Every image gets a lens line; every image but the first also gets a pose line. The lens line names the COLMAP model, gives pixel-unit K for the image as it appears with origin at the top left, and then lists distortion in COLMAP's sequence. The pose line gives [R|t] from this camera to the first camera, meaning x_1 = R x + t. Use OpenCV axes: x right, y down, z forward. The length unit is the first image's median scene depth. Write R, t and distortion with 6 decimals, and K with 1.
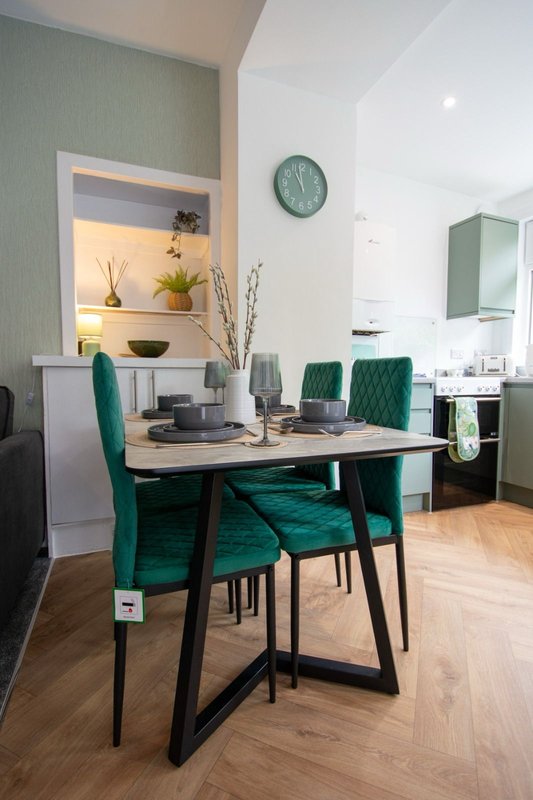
lens RADIAL K [[383.7, 0, 266.5], [0, 383.7, 400.0], [0, 0, 1]] dist [-0.003000, -0.000515]
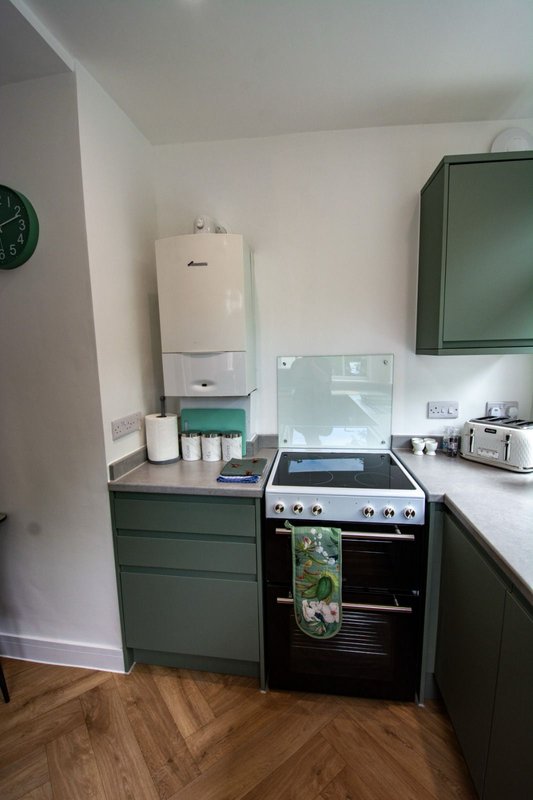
lens RADIAL K [[353.3, 0, 266.5], [0, 353.3, 400.0], [0, 0, 1]] dist [-0.017849, -0.000668]
pose [[0.870938, 0.047000, -0.489140, 0.698361], [-0.009595, 0.996852, 0.078701, -0.234438], [0.491299, -0.063851, 0.868647, 0.533759]]
